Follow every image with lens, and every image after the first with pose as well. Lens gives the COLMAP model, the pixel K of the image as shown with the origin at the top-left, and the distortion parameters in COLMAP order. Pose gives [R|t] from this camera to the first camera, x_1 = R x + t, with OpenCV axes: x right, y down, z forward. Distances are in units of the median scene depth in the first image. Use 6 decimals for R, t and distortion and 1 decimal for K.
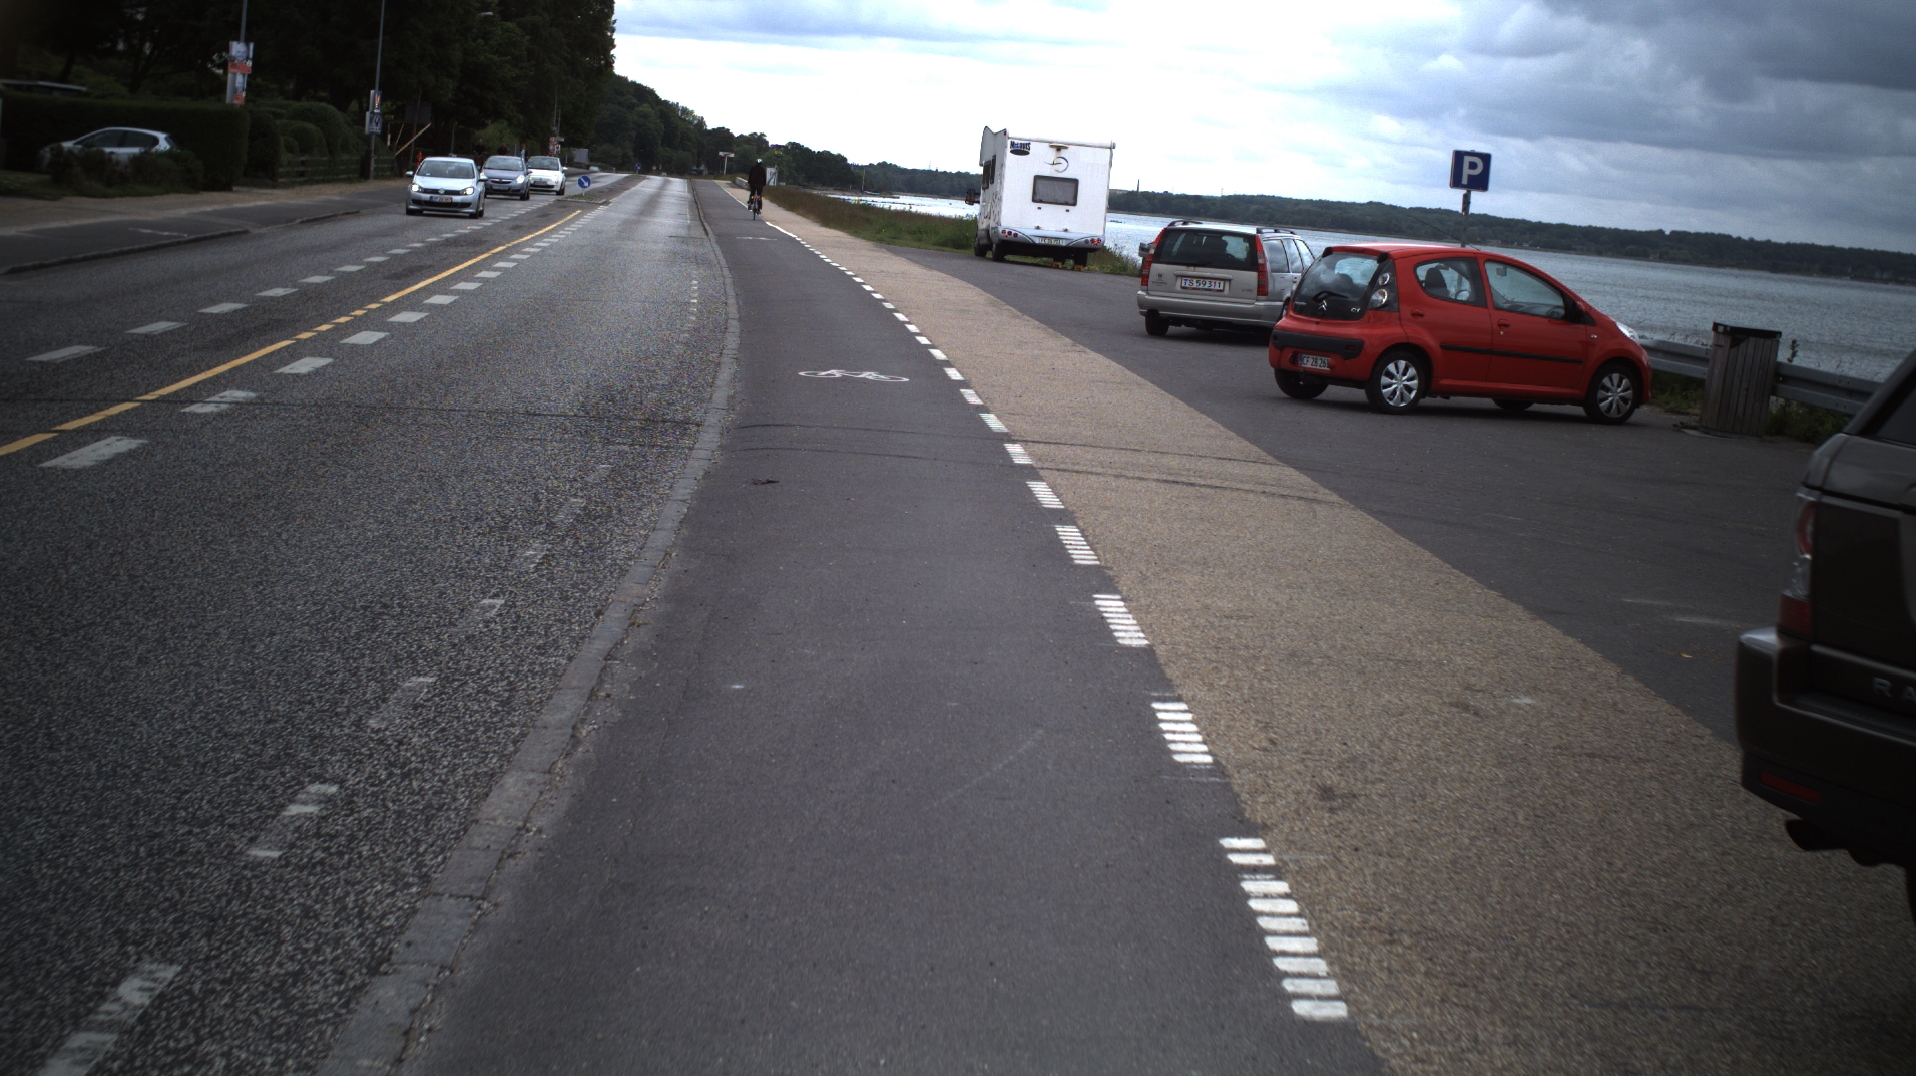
lens RADIAL K [[3470.8, 0, 958.0], [0, 3470.8, 538.0], [0, 0, 1]] dist [-0.304859, 0.391534]
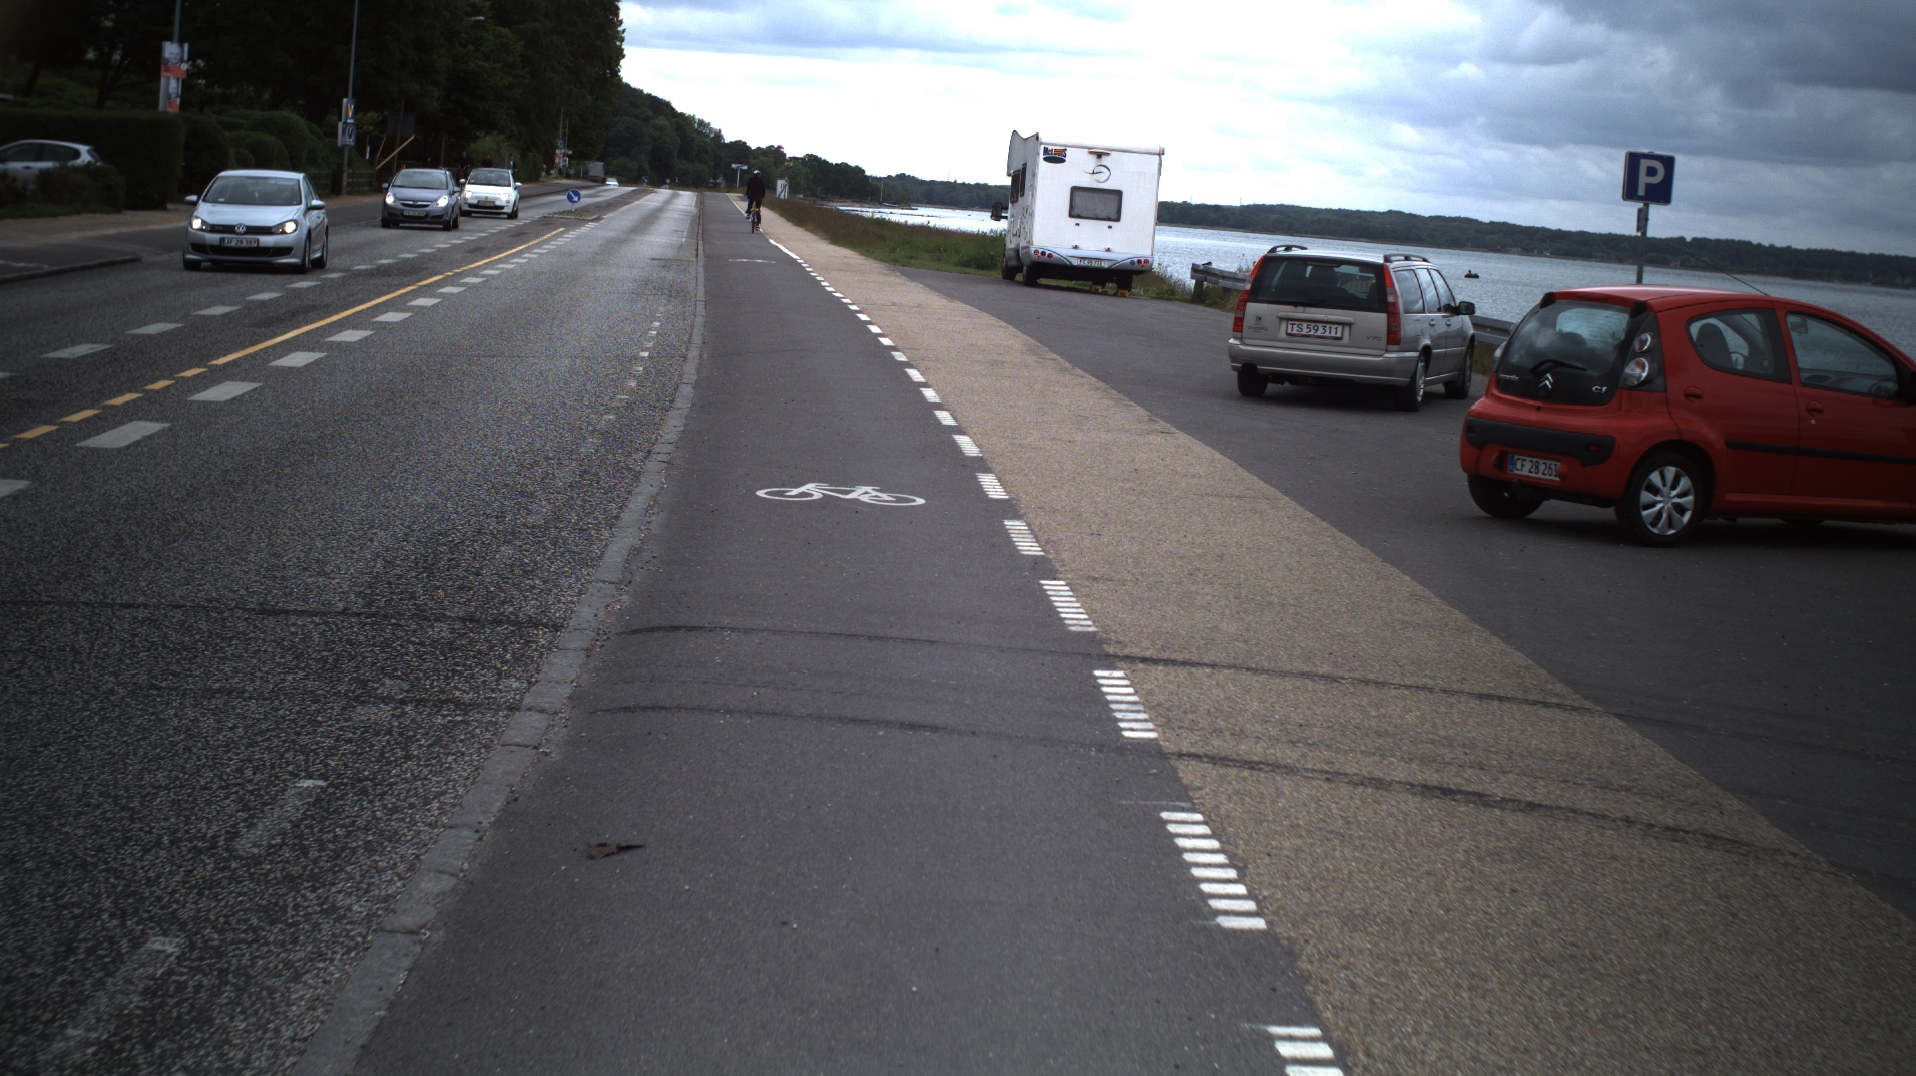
lens RADIAL K [[3470.8, 0, 958.0], [0, 3470.8, 538.0], [0, 0, 1]] dist [-0.304859, 0.391534]
pose [[0.999966, -0.005756, -0.005920, -0.001572], [0.005737, 0.999978, -0.003265, -0.014072], [0.005938, 0.003231, 0.999977, 0.133059]]
